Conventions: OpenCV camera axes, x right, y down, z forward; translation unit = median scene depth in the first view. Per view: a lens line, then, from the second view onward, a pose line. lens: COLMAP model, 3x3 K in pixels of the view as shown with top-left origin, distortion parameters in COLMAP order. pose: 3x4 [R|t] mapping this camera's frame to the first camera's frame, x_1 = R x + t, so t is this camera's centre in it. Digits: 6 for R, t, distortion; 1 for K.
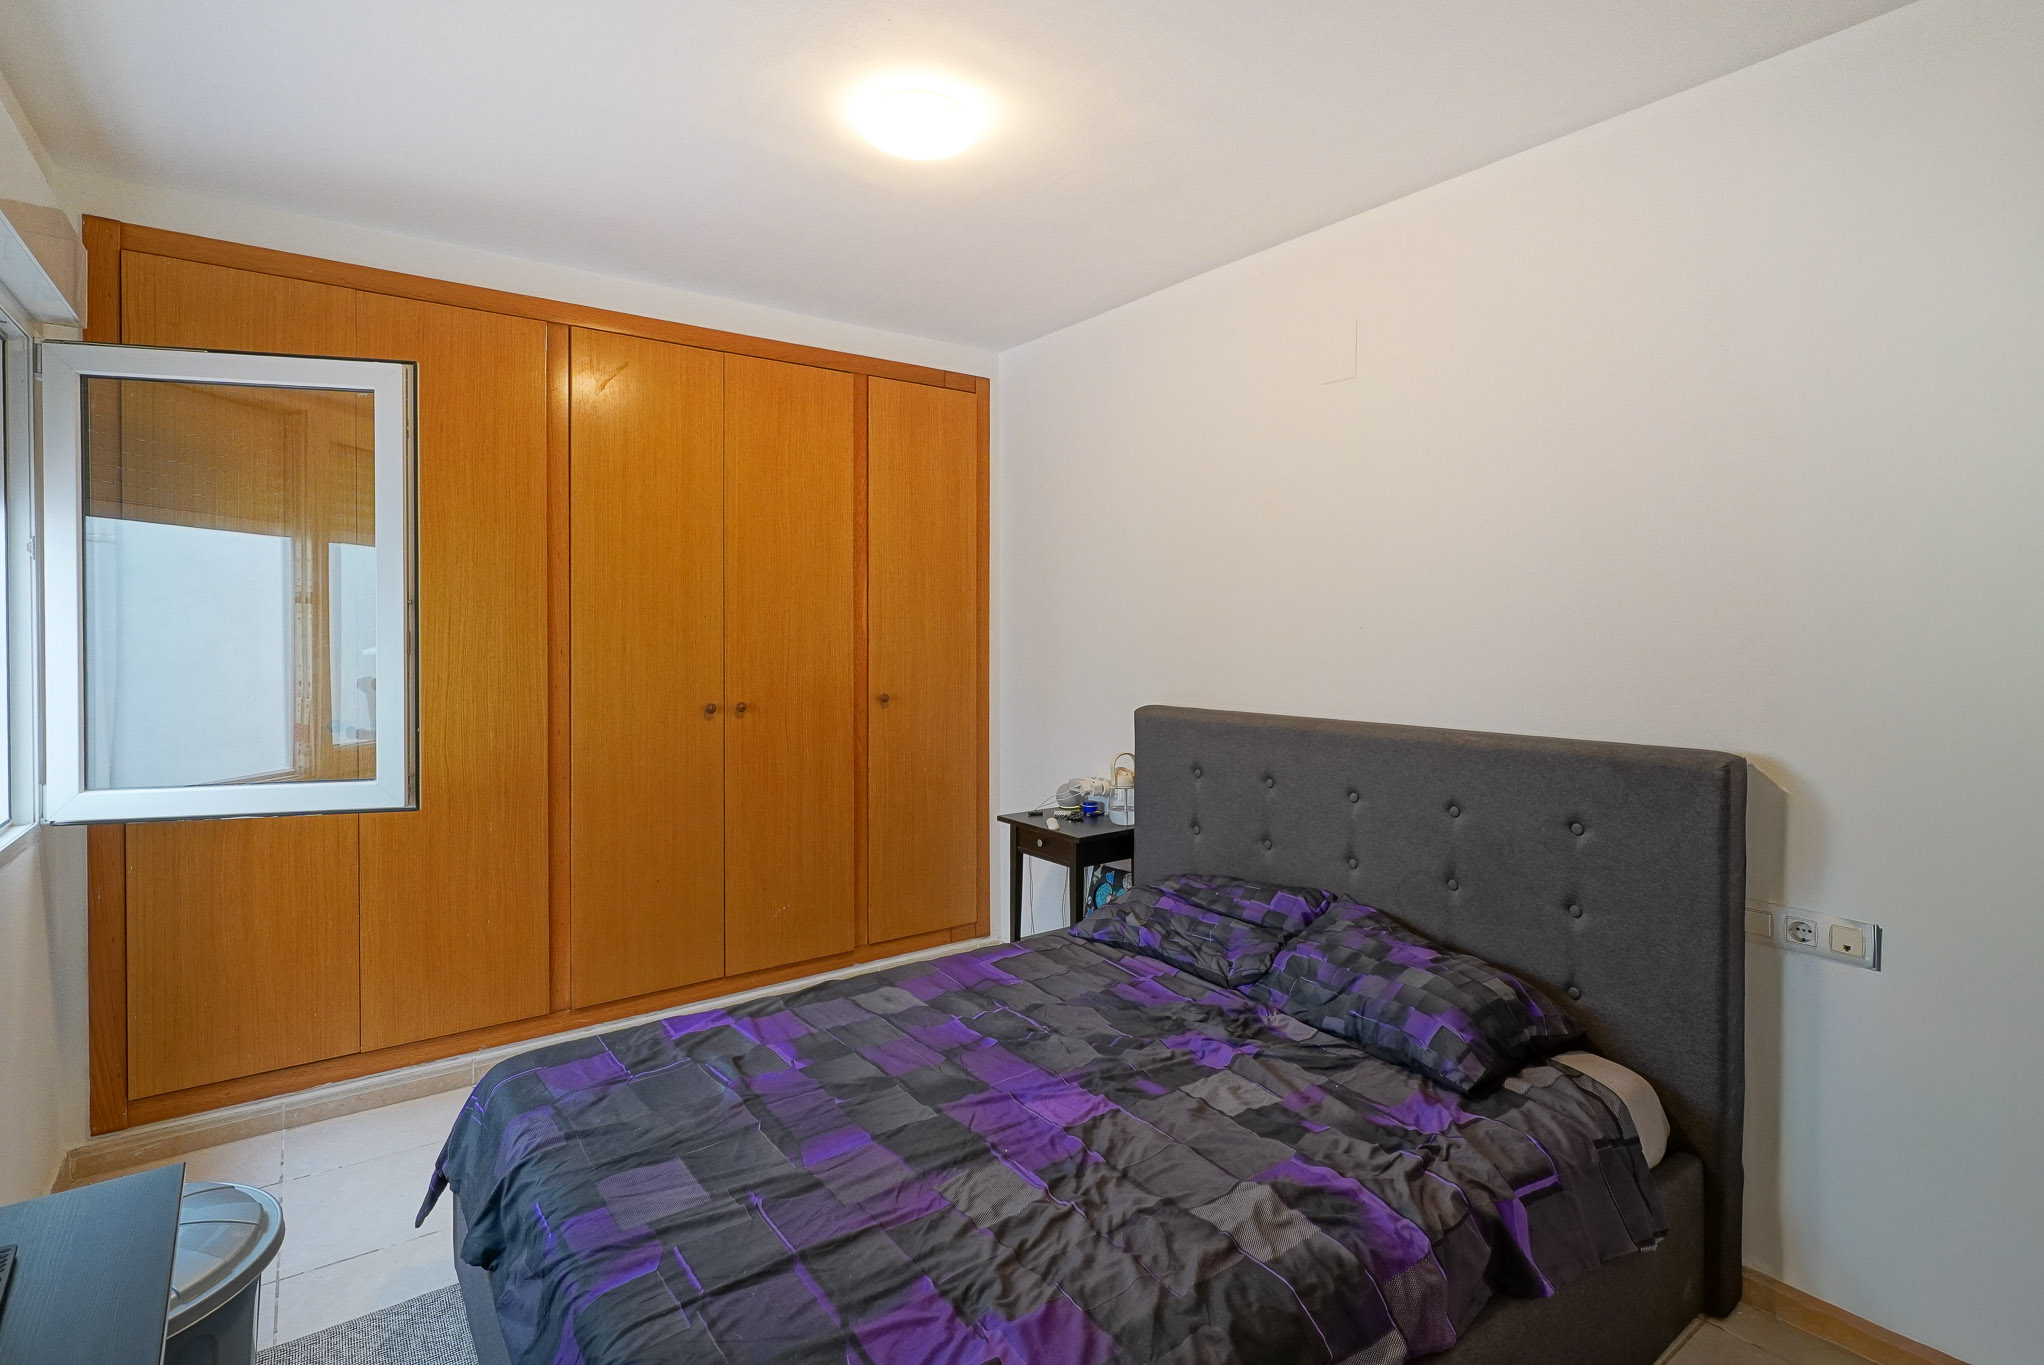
lens RADIAL K [[991.3, 0, 1024.4], [0, 991.3, 619.3], [0, 0, 1]] dist [-0.001183, 0.000226]
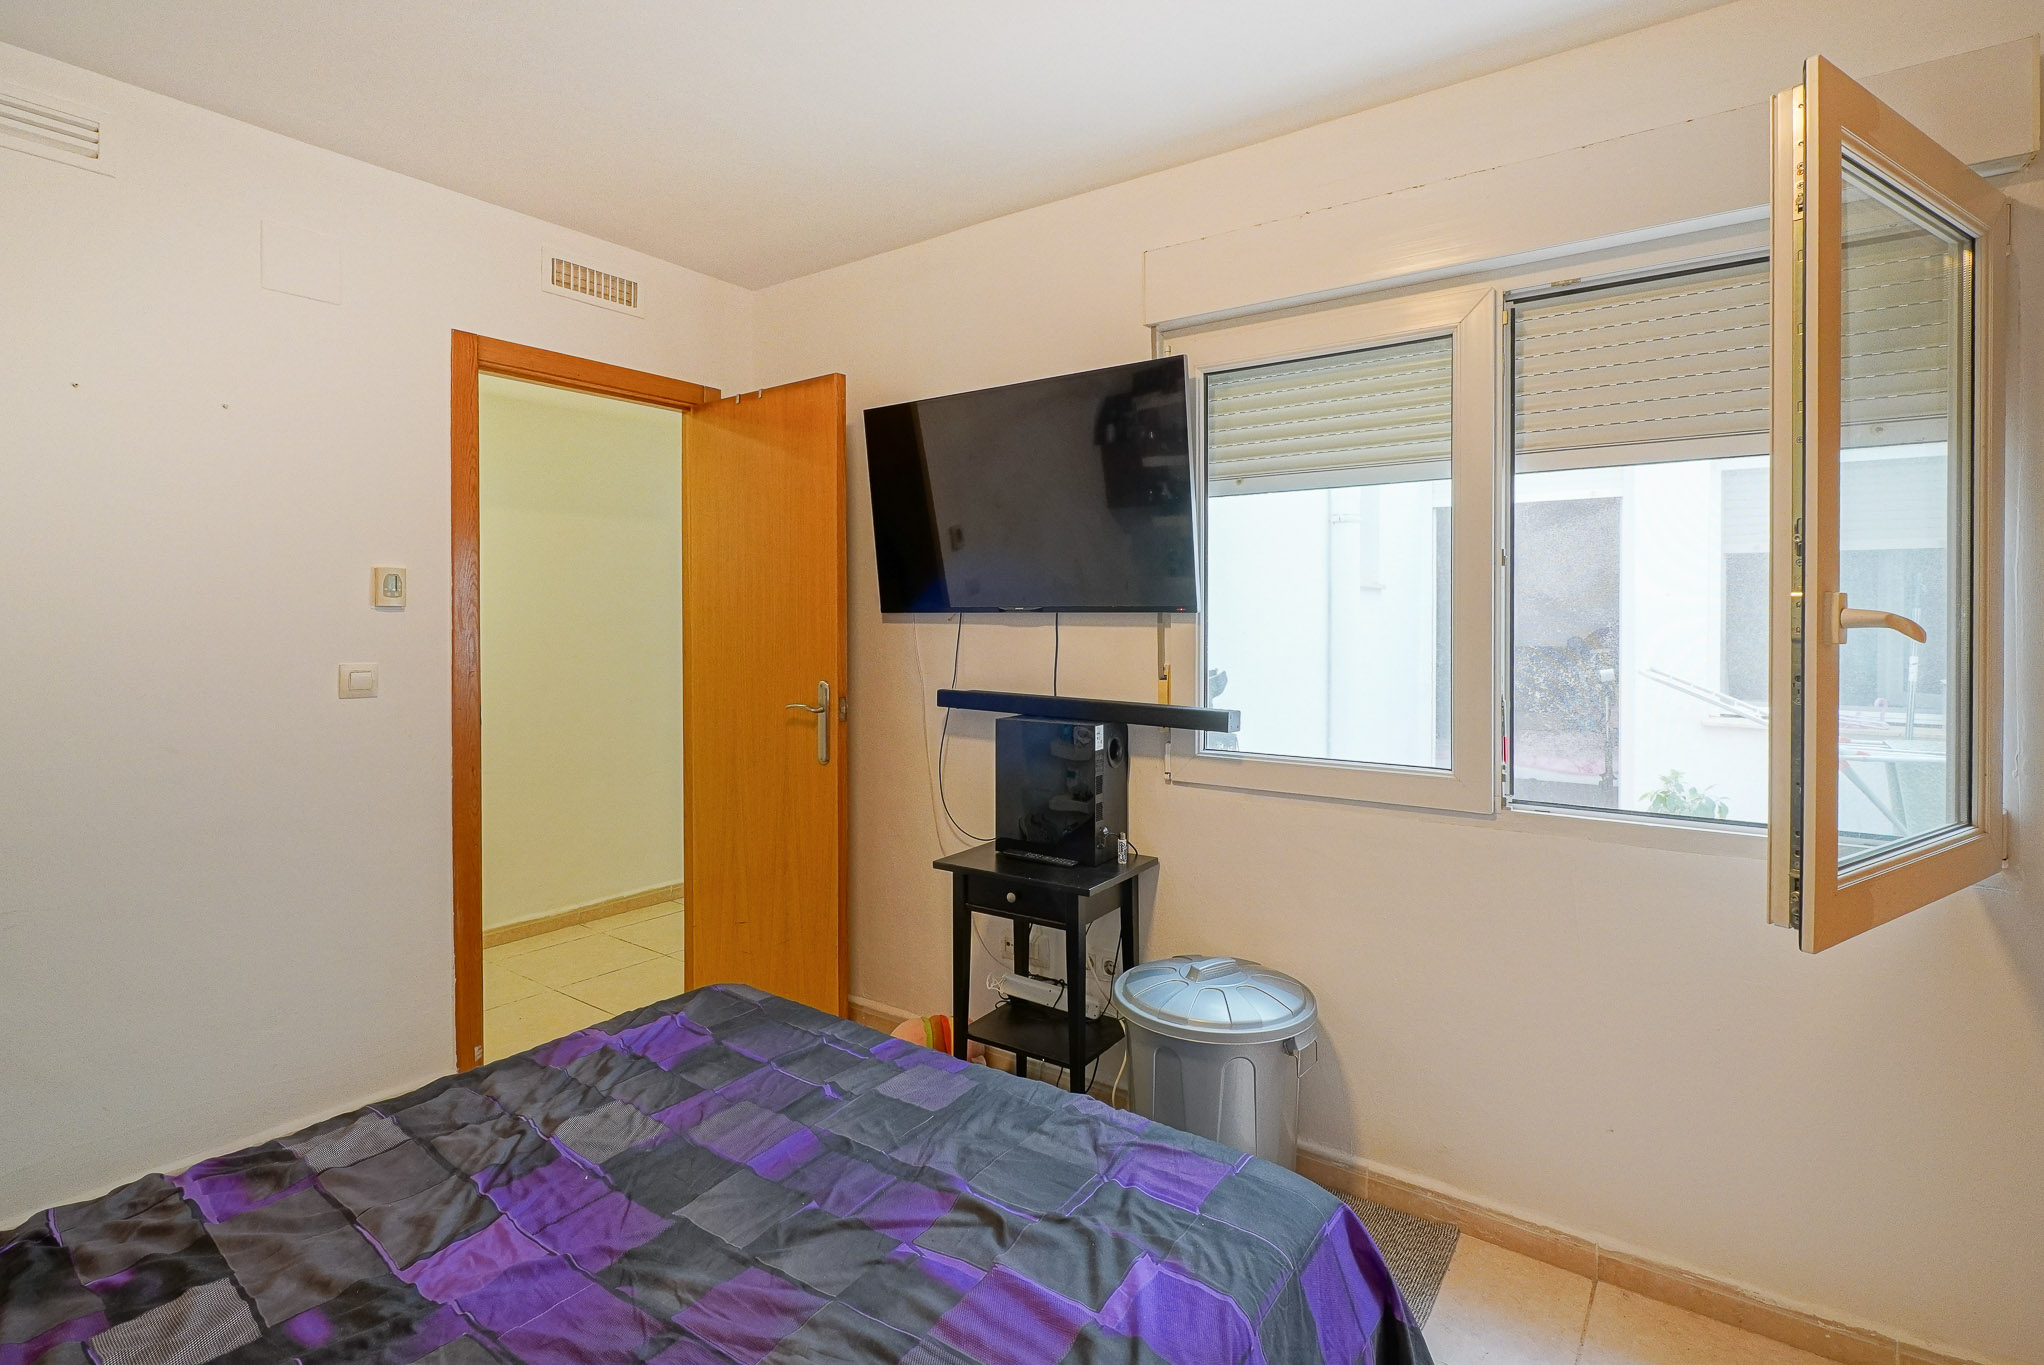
lens RADIAL K [[991.3, 0, 1024.4], [0, 991.3, 619.3], [0, 0, 1]] dist [-0.001183, 0.000226]
pose [[-0.950444, -0.002084, -0.310890, -0.106503], [-0.002812, 0.999994, 0.001893, 0.030317], [0.310884, 0.002674, -0.950444, 1.825584]]
